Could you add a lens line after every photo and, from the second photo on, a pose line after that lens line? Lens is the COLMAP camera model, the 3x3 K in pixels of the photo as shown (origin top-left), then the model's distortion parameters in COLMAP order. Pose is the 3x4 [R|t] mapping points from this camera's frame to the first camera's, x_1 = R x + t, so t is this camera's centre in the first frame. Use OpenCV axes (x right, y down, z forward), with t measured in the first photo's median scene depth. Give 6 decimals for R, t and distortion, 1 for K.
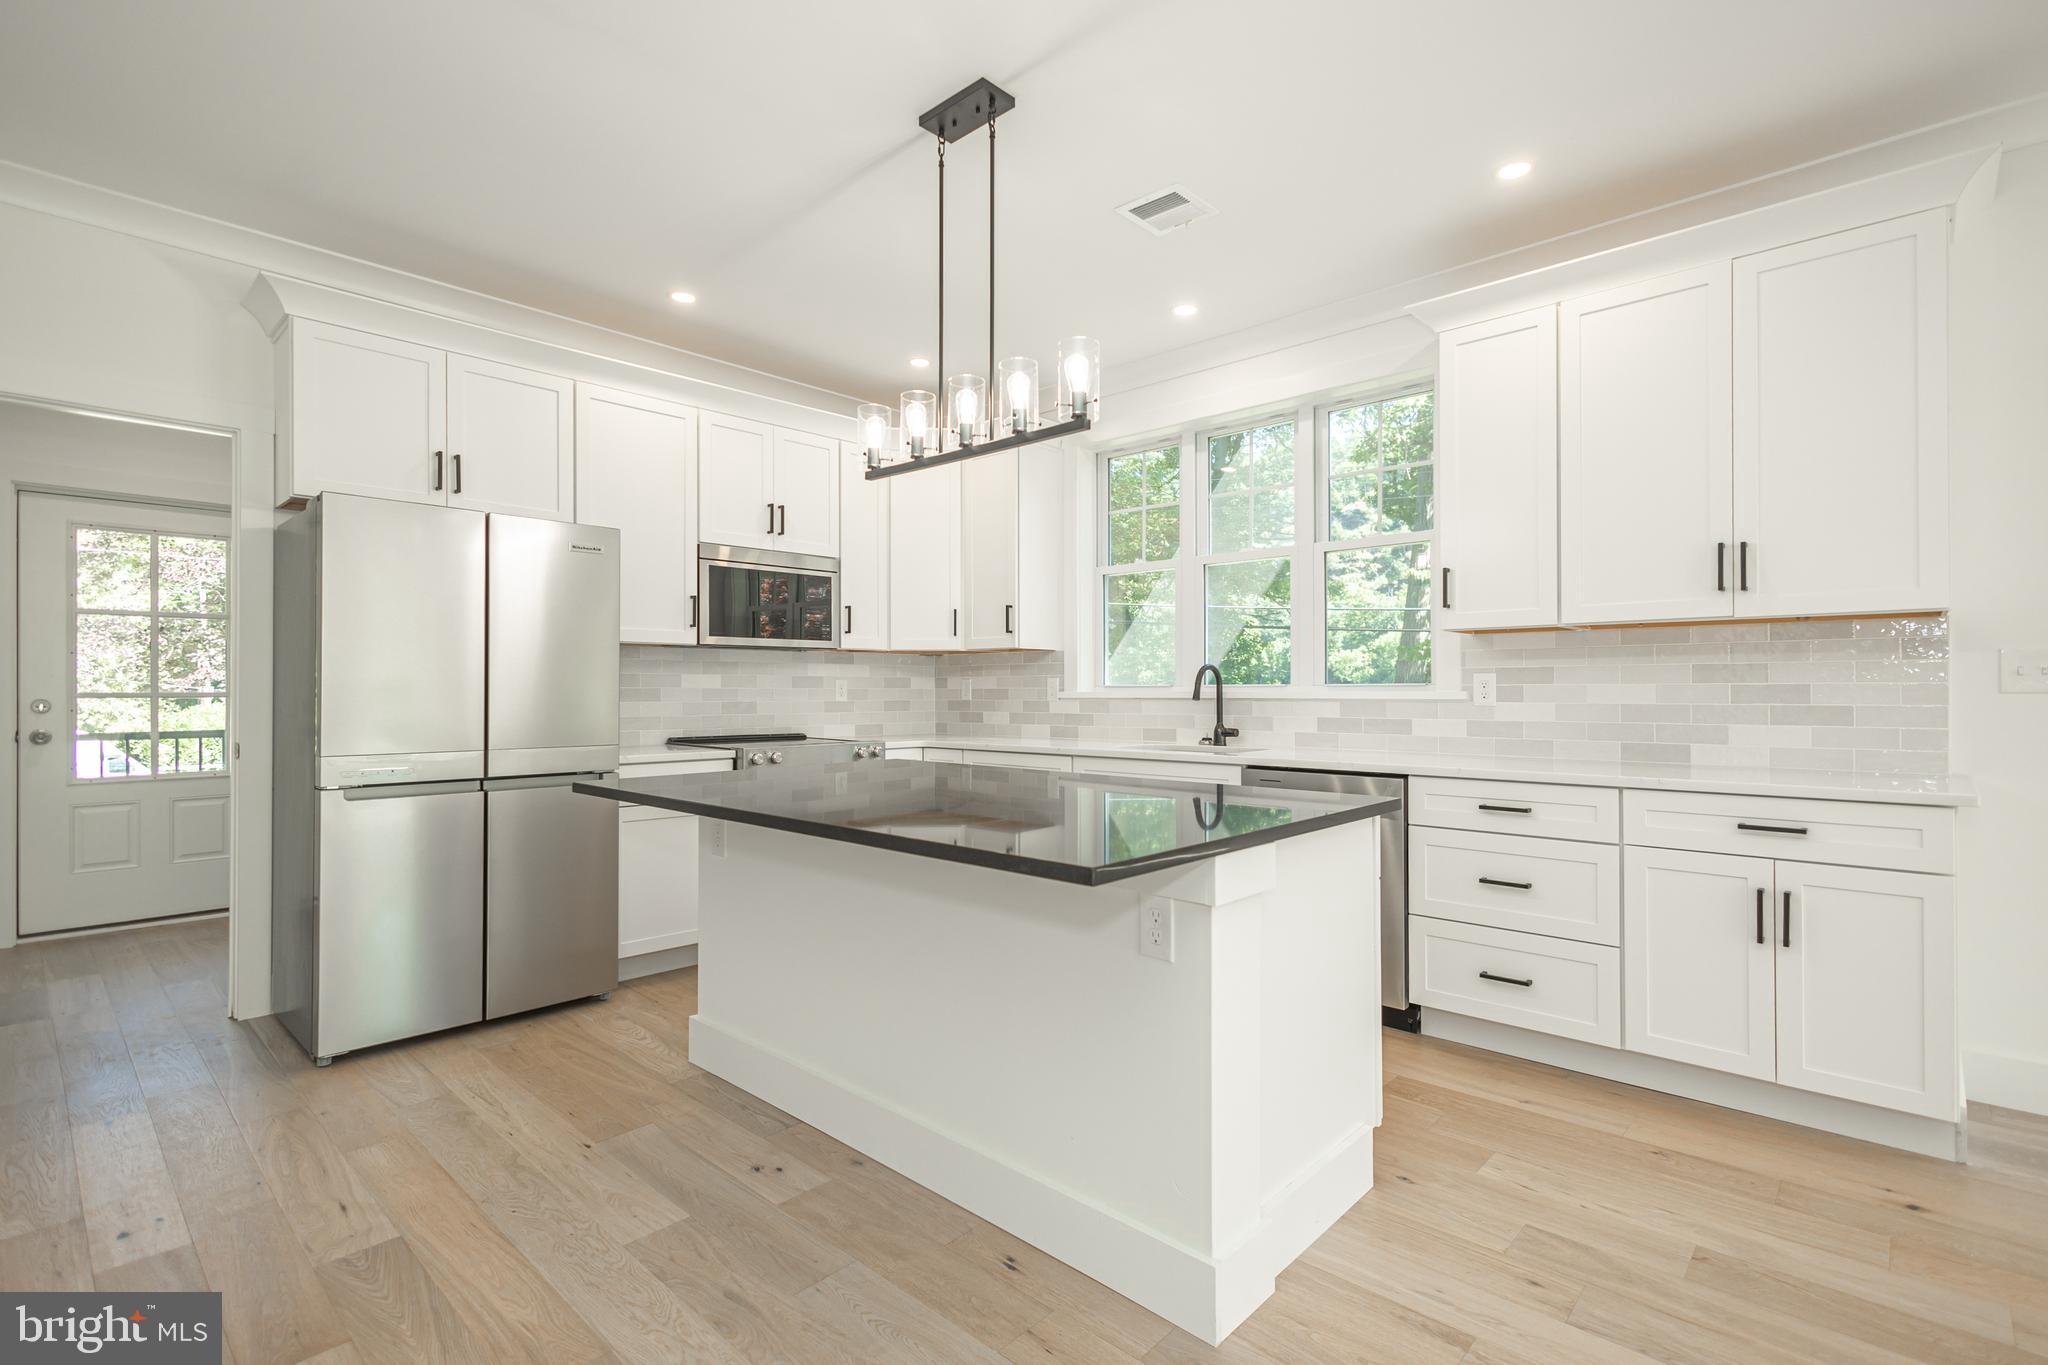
lens RADIAL K [[976.0, 0, 985.4], [0, 976.0, 689.1], [0, 0, 1]] dist [0.009430, -0.001167]
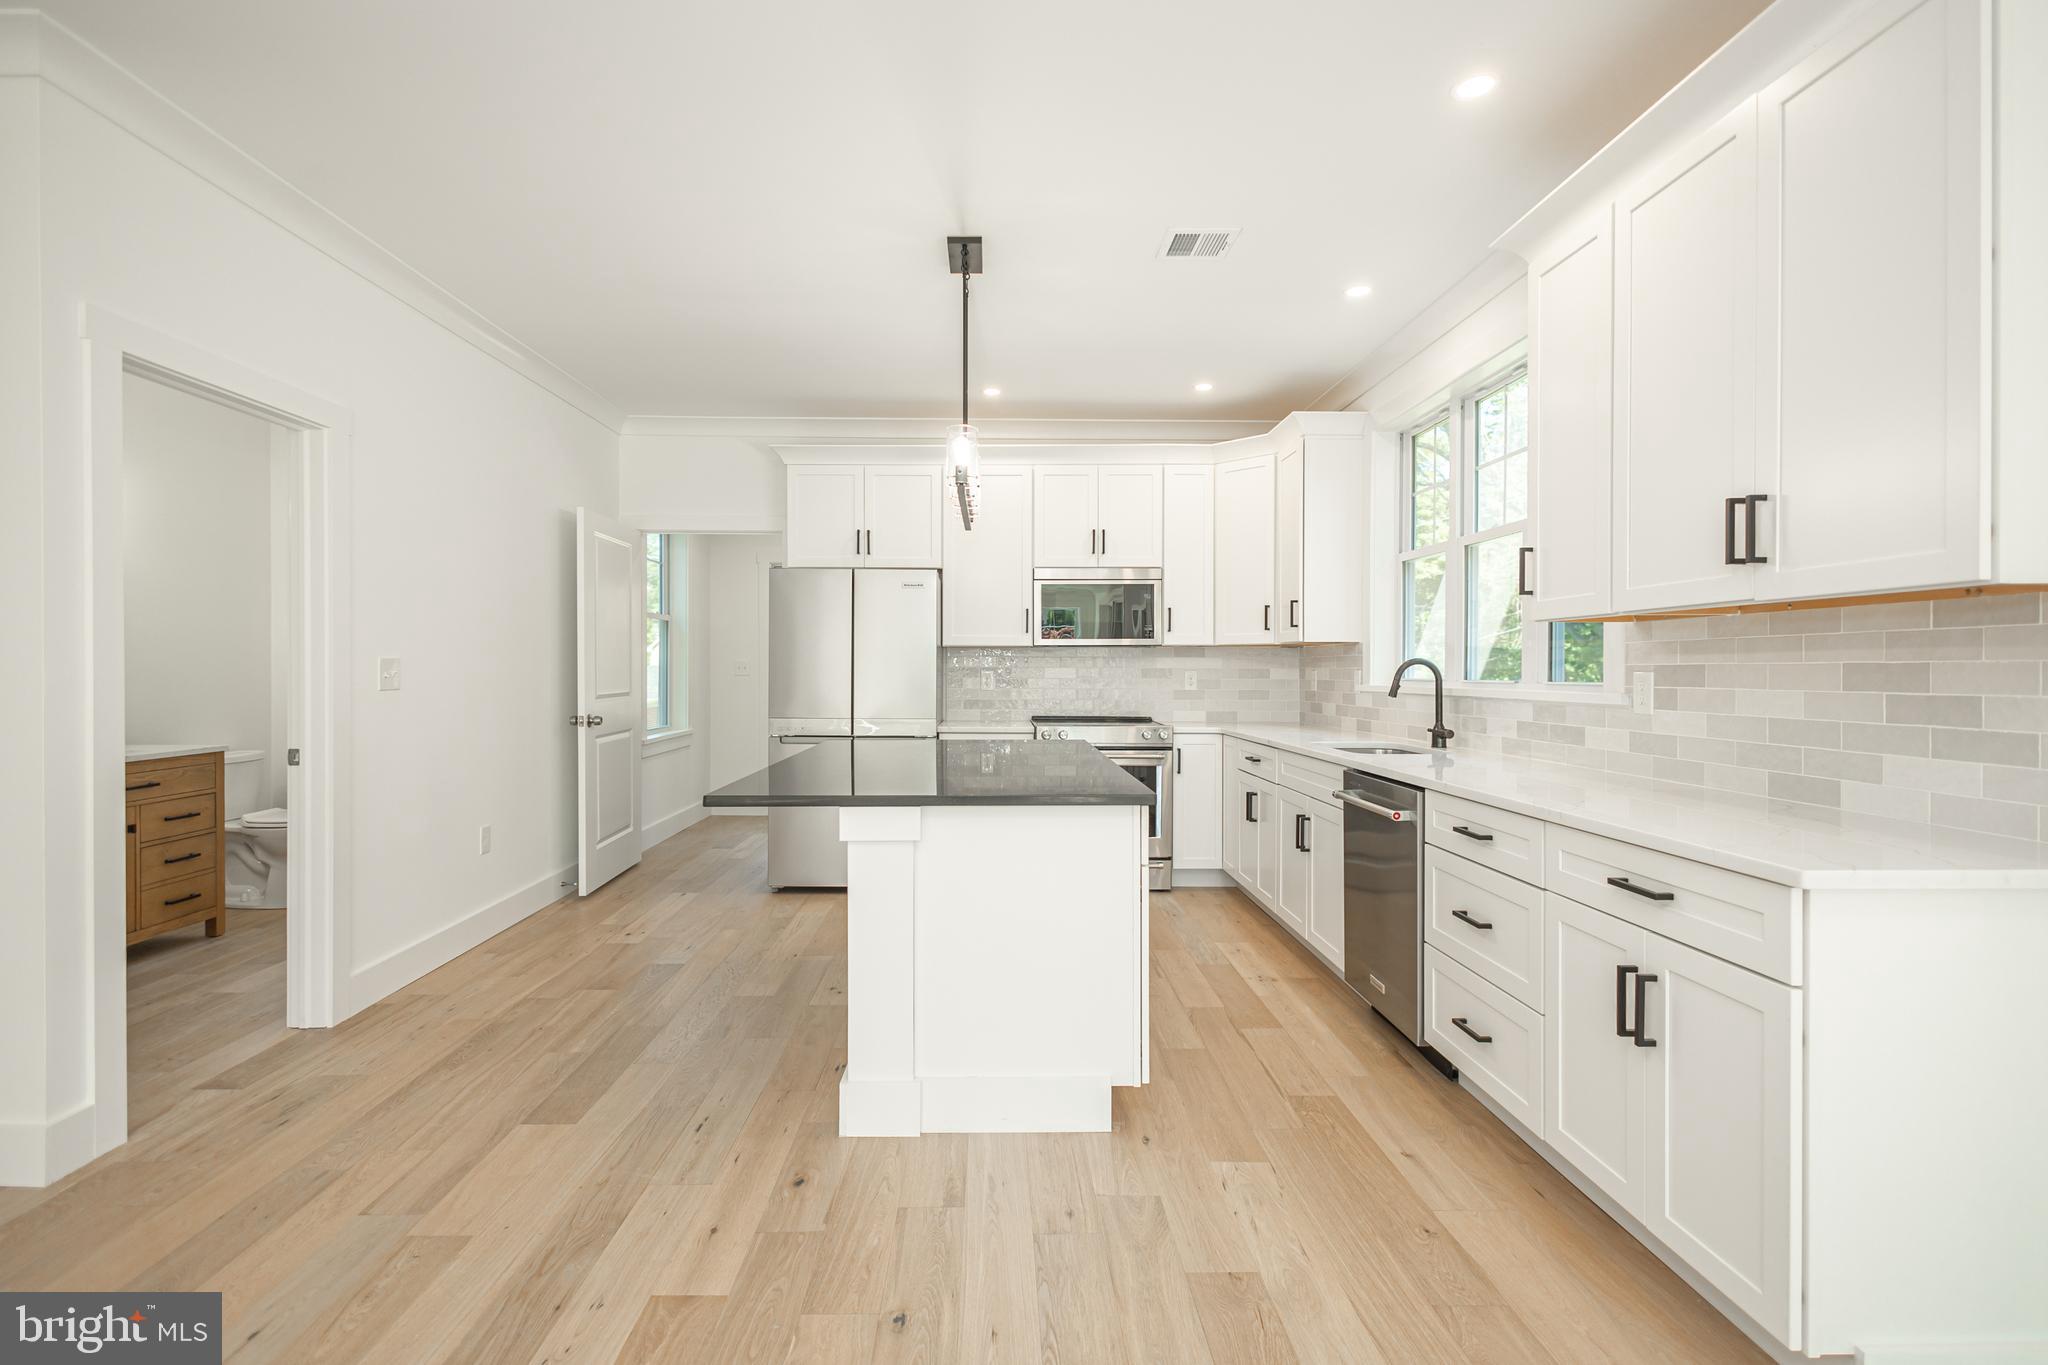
lens RADIAL K [[976.0, 0, 1017.3], [0, 976.0, 689.9], [0, 0, 1]] dist [0.009430, -0.001167]
pose [[0.679422, 0.019338, -0.733492, 0.658994], [-0.002373, 0.999705, 0.024160, -0.017724], [0.733744, -0.014674, 0.679268, 0.090994]]
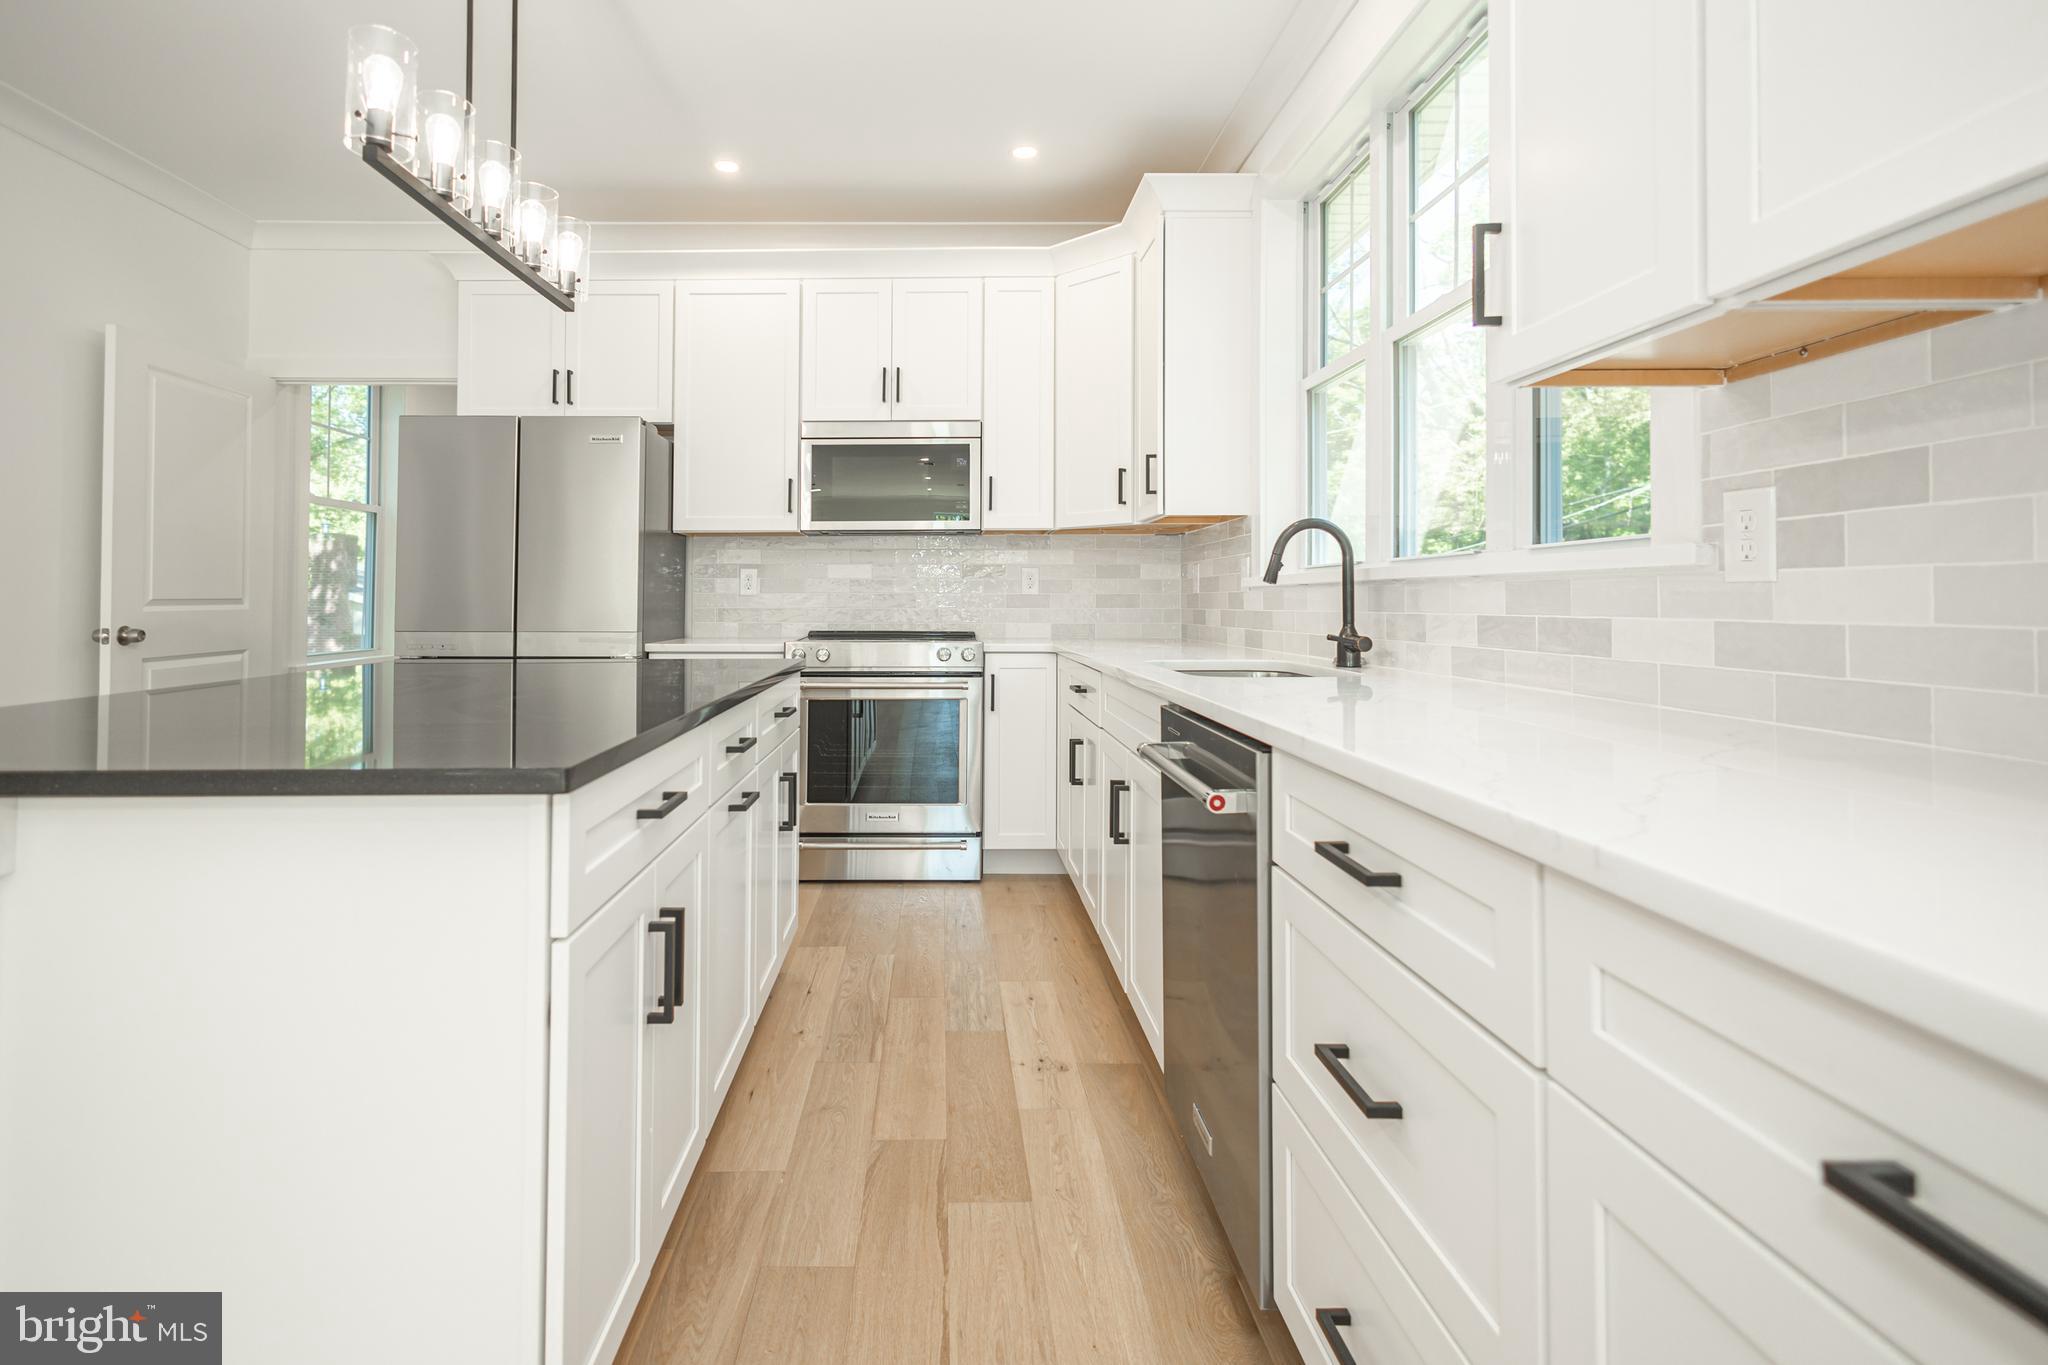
lens RADIAL K [[976.0, 0, 977.4], [0, 976.0, 612.9], [0, 0, 1]] dist [0.009430, -0.001167]
pose [[0.670423, 0.008664, -0.741928, 0.518601], [0.001770, 0.999910, 0.013276, 0.020531], [0.741977, -0.010213, 0.670348, 0.494150]]
